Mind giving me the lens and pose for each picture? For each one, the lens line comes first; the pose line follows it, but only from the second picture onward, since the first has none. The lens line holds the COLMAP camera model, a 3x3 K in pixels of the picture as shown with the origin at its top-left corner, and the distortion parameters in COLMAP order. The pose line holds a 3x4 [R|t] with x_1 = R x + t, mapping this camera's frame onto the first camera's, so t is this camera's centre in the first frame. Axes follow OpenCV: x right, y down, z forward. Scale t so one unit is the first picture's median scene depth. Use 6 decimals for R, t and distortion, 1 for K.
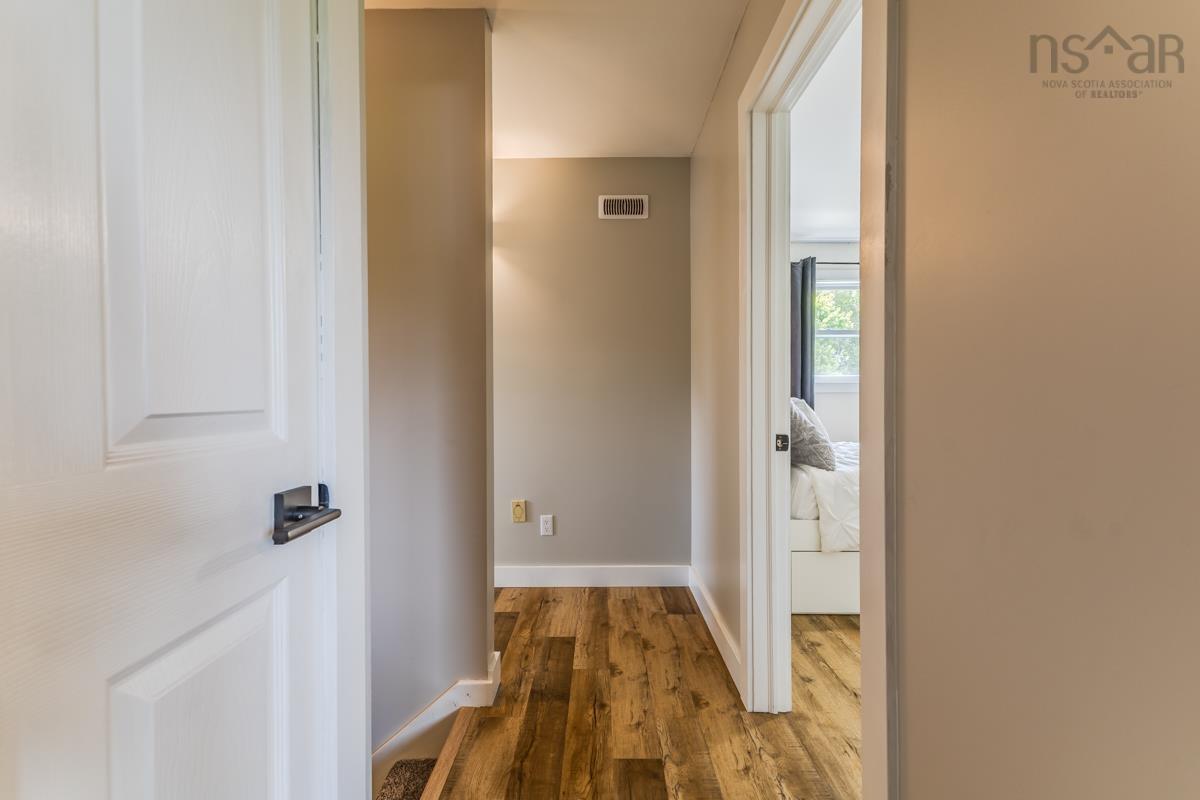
lens RADIAL K [[513.2, 0, 598.5], [0, 513.2, 395.4], [0, 0, 1]] dist [0.011399, -0.004907]
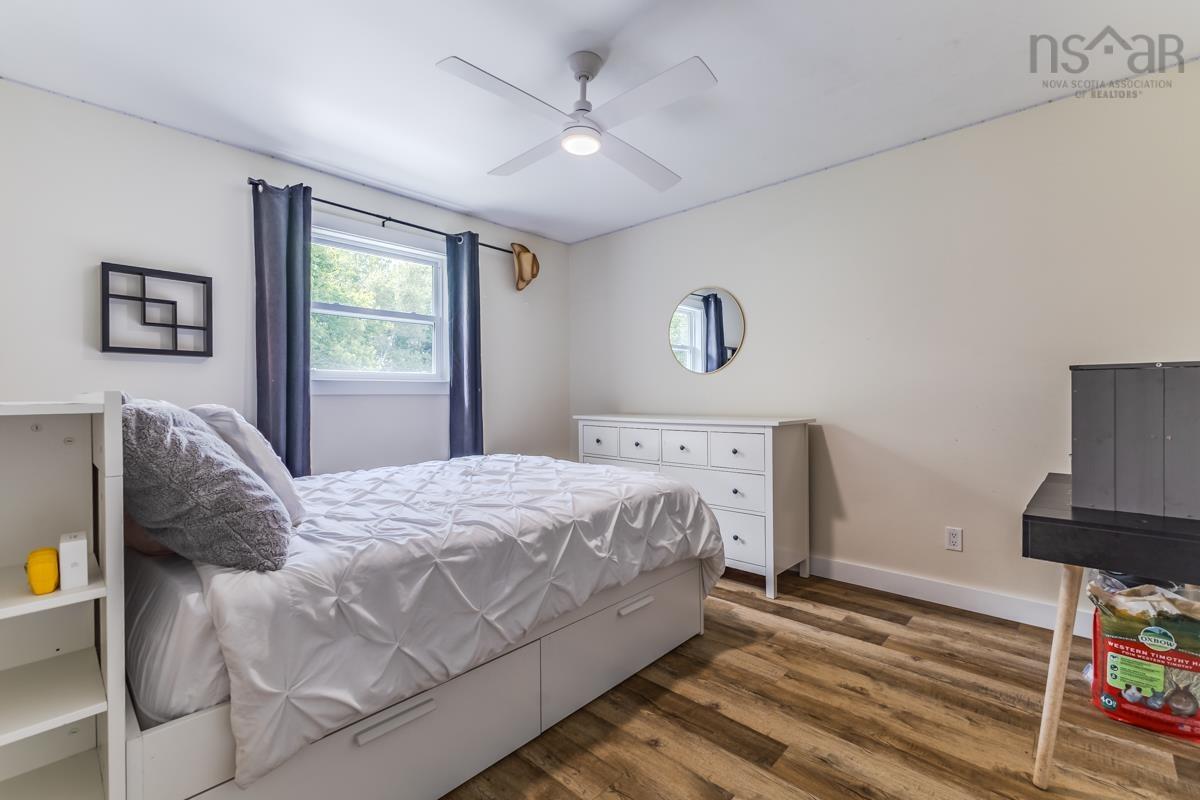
lens RADIAL K [[524.2, 0, 600.0], [0, 524.2, 400.0], [0, 0, 1]] dist [0.010037, 0.000242]
pose [[0.668382, 0.002109, 0.743815, 0.305372], [-0.002009, 0.999997, -0.001030, 0.001953], [-0.743816, -0.000806, 0.668384, 0.492095]]
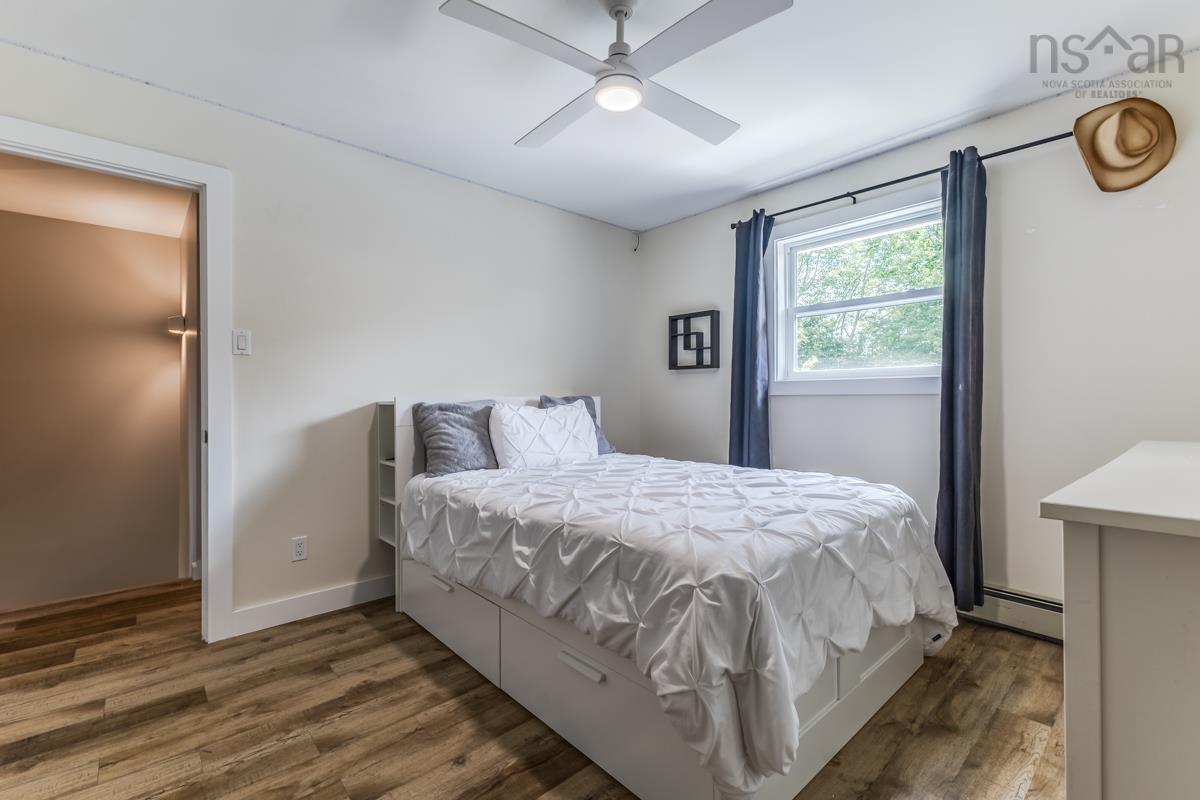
lens RADIAL K [[520.5, 0, 600.3], [0, 520.5, 397.4], [0, 0, 1]] dist [0.013468, -0.000357]
pose [[0.670663, 0.007120, -0.741728, 1.380280], [-0.002500, 0.999970, 0.007338, -0.012150], [0.741758, -0.003067, 0.670661, 0.581957]]
